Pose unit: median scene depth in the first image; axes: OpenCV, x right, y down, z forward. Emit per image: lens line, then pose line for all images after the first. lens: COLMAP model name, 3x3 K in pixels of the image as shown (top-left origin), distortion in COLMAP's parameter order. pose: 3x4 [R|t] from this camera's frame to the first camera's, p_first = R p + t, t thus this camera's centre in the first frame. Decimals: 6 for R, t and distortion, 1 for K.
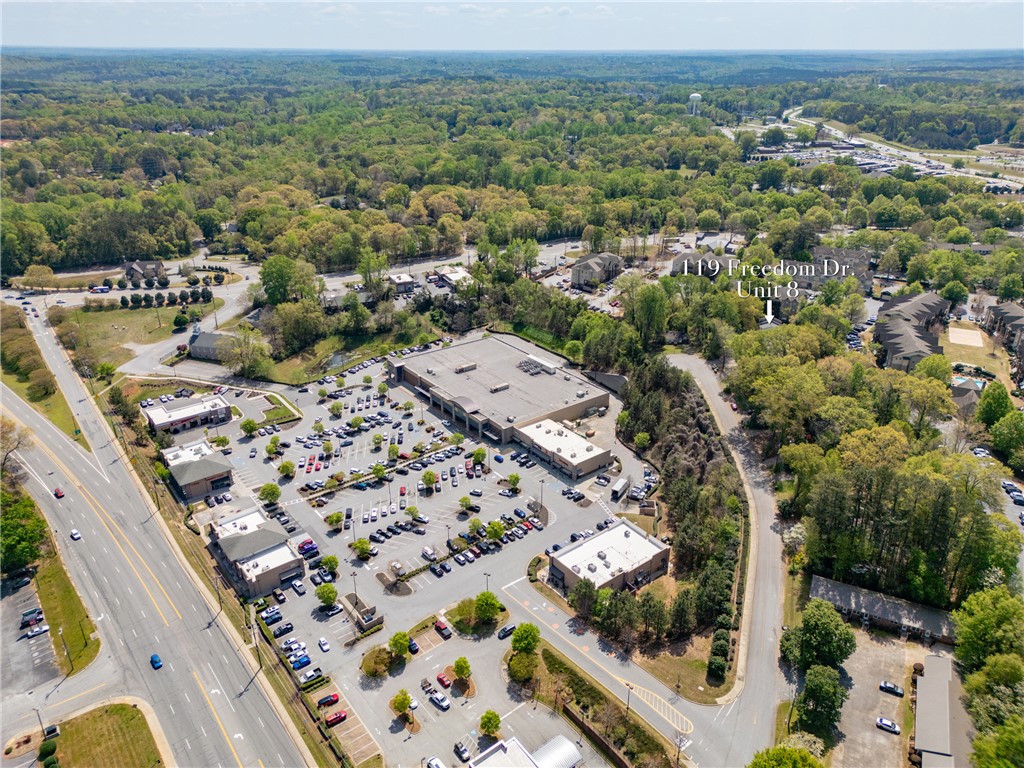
lens RADIAL K [[713.6, 0, 517.7], [0, 713.6, 381.2], [0, 0, 1]] dist [0.076996, -0.087403]
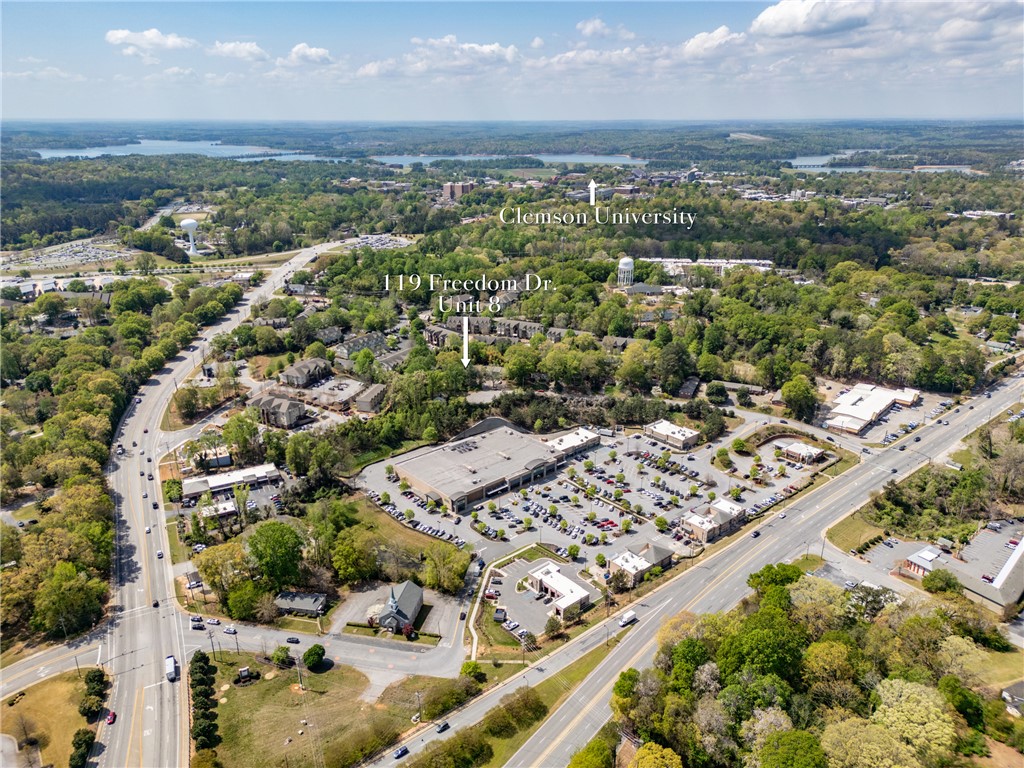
lens RADIAL K [[710.5, 0, 513.7], [0, 710.5, 400.0], [0, 0, 1]] dist [0.073385, -0.073193]
pose [[-0.040420, -0.370939, 0.927777, -1.658700], [0.422574, 0.835062, 0.352281, -0.733887], [-0.905427, 0.406294, 0.122996, 1.012239]]
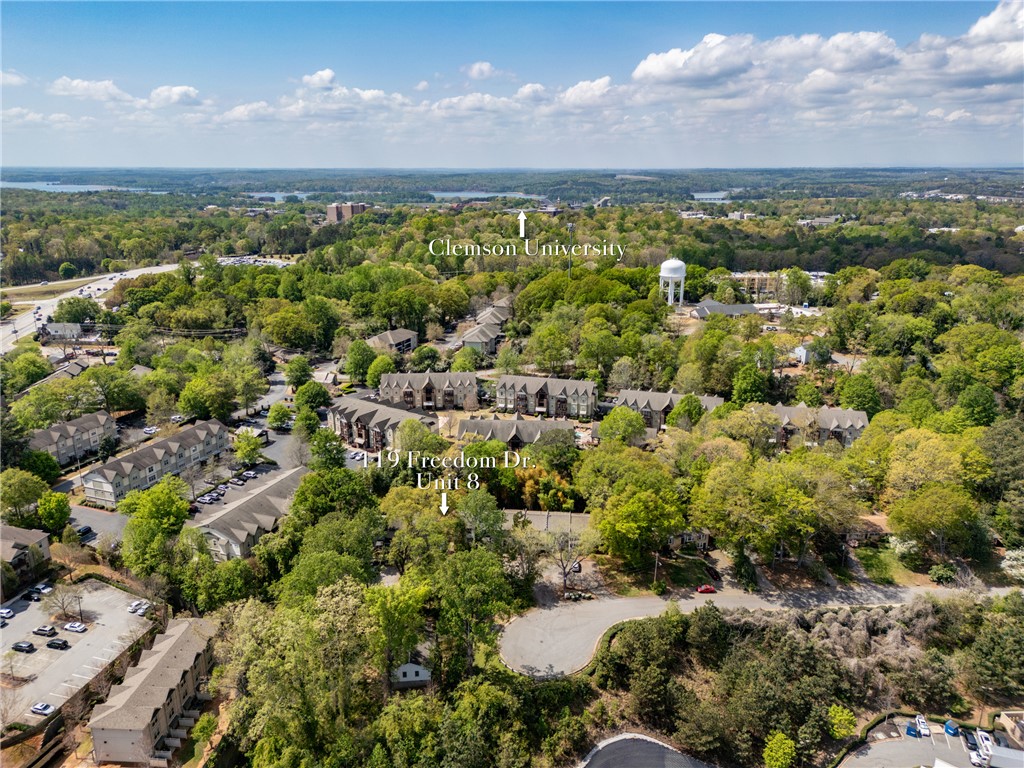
lens RADIAL K [[724.4, 0, 508.9], [0, 724.4, 382.6], [0, 0, 1]] dist [0.043626, -0.039144]
pose [[-0.195806, -0.281924, 0.939244, -0.249499], [0.413787, 0.844591, 0.339775, -0.473342], [-0.889067, 0.455177, -0.048720, 1.309959]]
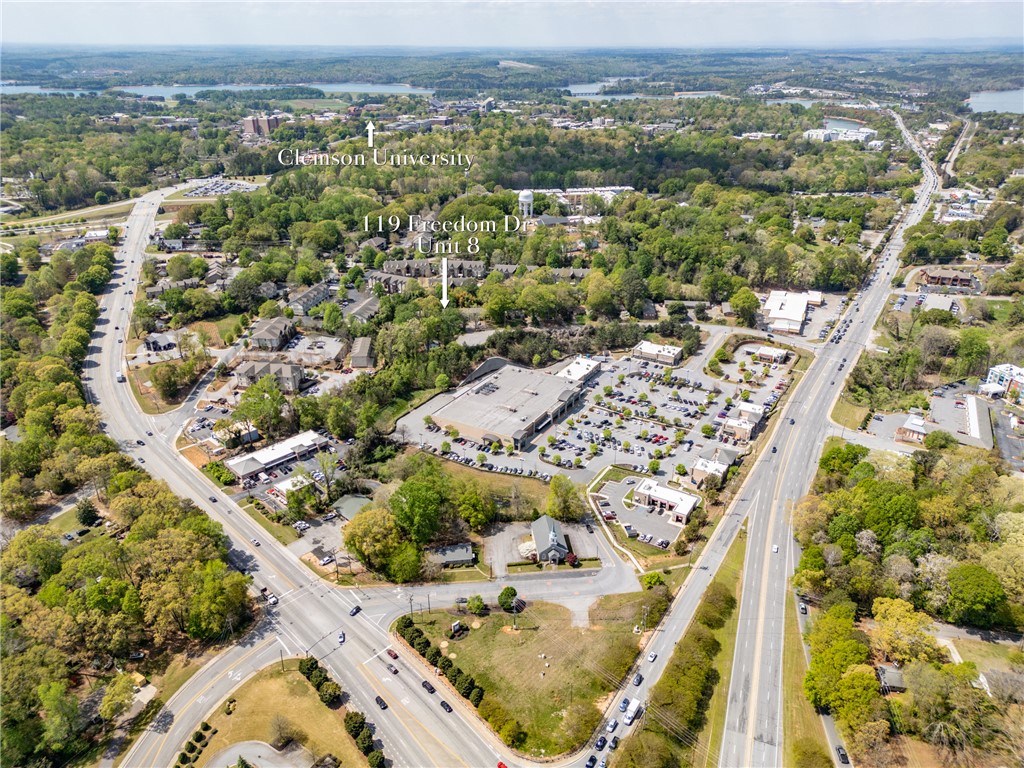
lens RADIAL K [[710.5, 0, 513.7], [0, 710.5, 400.0], [0, 0, 1]] dist [0.073385, -0.073193]
pose [[-0.346643, -0.421897, 0.837760, -1.580784], [0.393034, 0.745620, 0.538122, -0.987470], [-0.851683, 0.515804, -0.092644, 1.533079]]
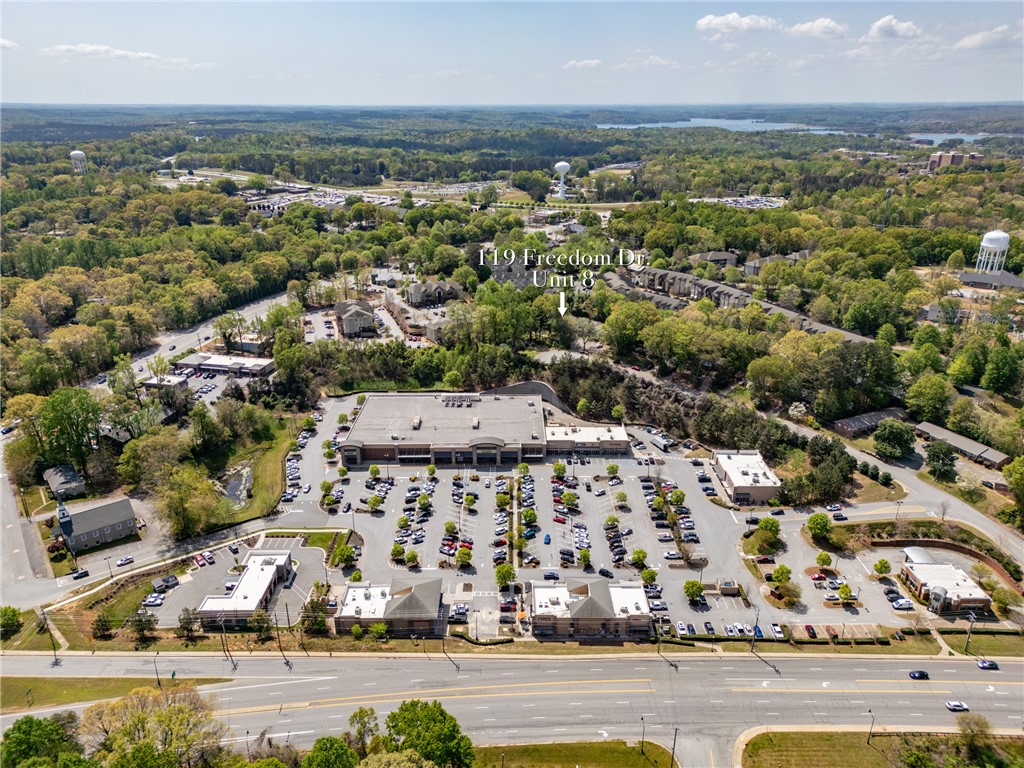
lens RADIAL K [[713.6, 0, 517.7], [0, 713.6, 381.2], [0, 0, 1]] dist [0.076996, -0.087403]
pose [[0.619649, -0.289129, 0.729685, -0.951986], [0.335008, 0.938167, 0.087248, -0.156424], [-0.709792, 0.190387, 0.678194, 0.322888]]
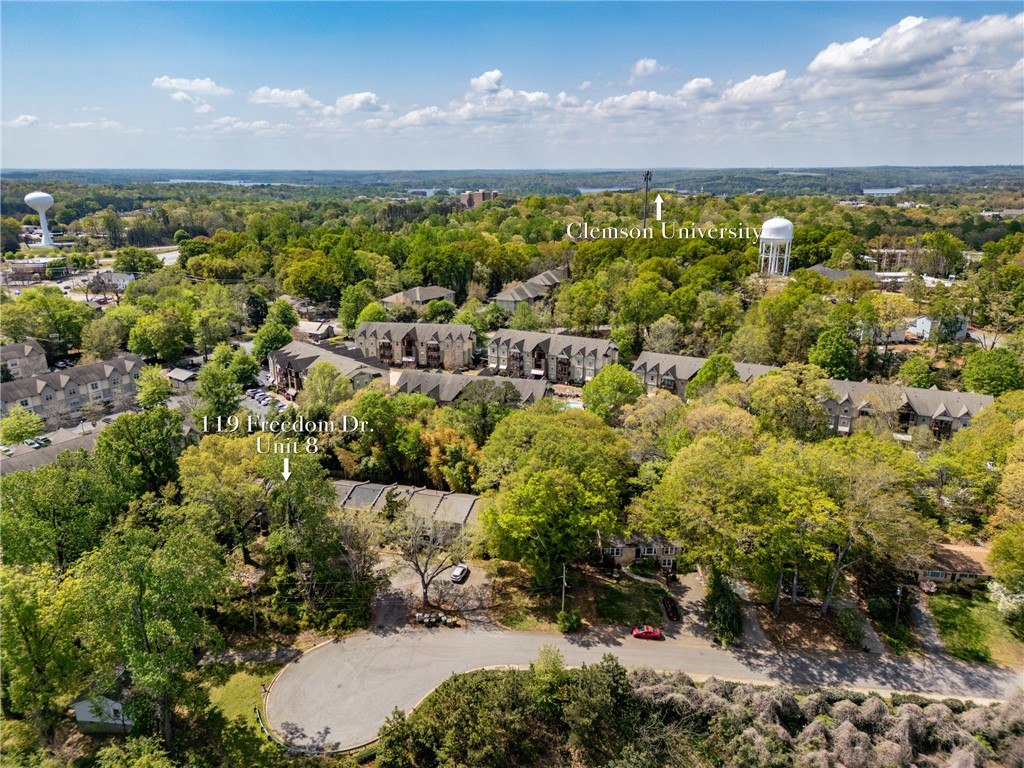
lens RADIAL K [[710.5, 0, 513.7], [0, 710.5, 400.0], [0, 0, 1]] dist [0.073385, -0.073193]
pose [[0.005940, -0.311398, 0.950261, -0.042776], [0.422419, 0.862111, 0.279871, -0.254511], [-0.906381, 0.399746, 0.136661, 1.147019]]
